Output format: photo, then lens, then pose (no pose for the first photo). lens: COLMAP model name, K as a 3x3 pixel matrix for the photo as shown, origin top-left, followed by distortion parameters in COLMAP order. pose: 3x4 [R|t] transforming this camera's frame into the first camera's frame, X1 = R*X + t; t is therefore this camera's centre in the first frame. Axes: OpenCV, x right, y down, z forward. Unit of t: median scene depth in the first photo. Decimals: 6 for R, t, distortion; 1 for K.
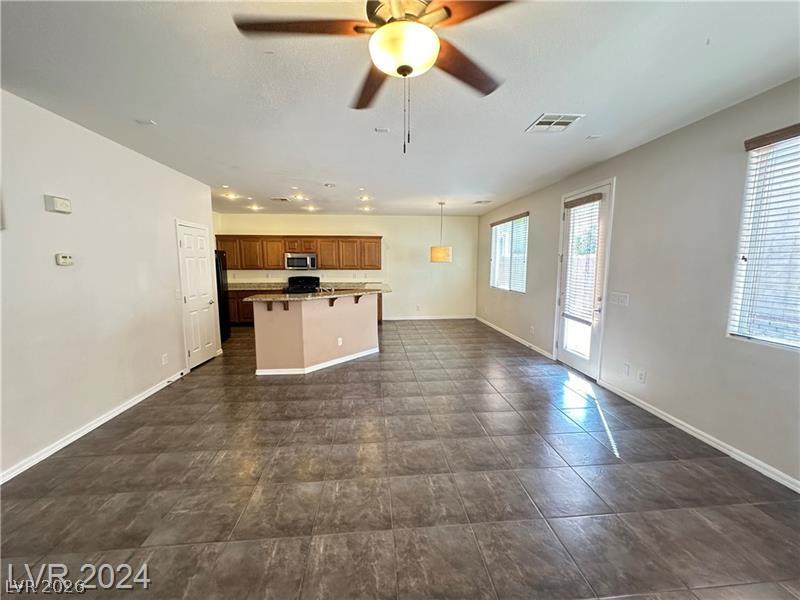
lens RADIAL K [[319.3, 0, 400.5], [0, 319.3, 300.8], [0, 0, 1]] dist [-0.003140, 0.001028]
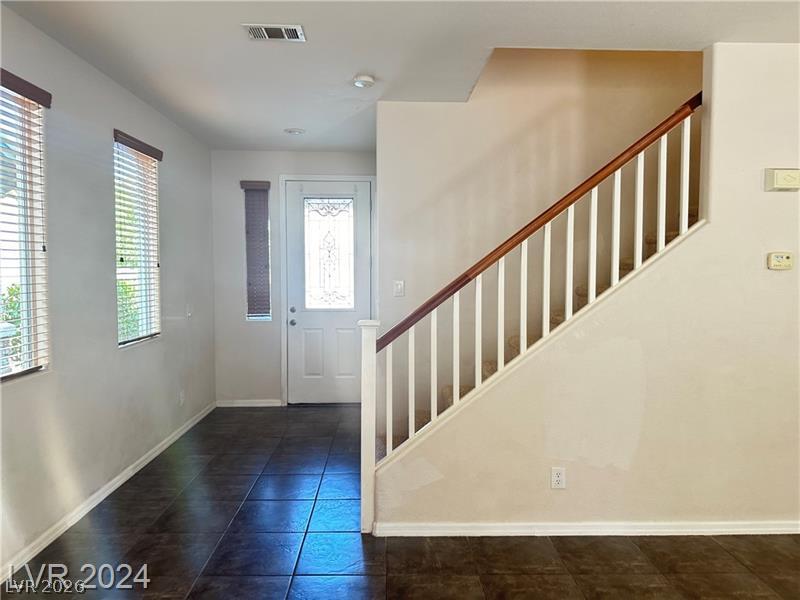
lens RADIAL K [[559.6, 0, 401.1], [0, 559.6, 295.1], [0, 0, 1]] dist [0.060832, -0.050420]
pose [[-0.056423, 0.046249, -0.997335, 0.102554], [-0.119334, 0.991453, 0.052728, -0.016096], [0.991250, 0.121991, -0.050422, 0.170845]]
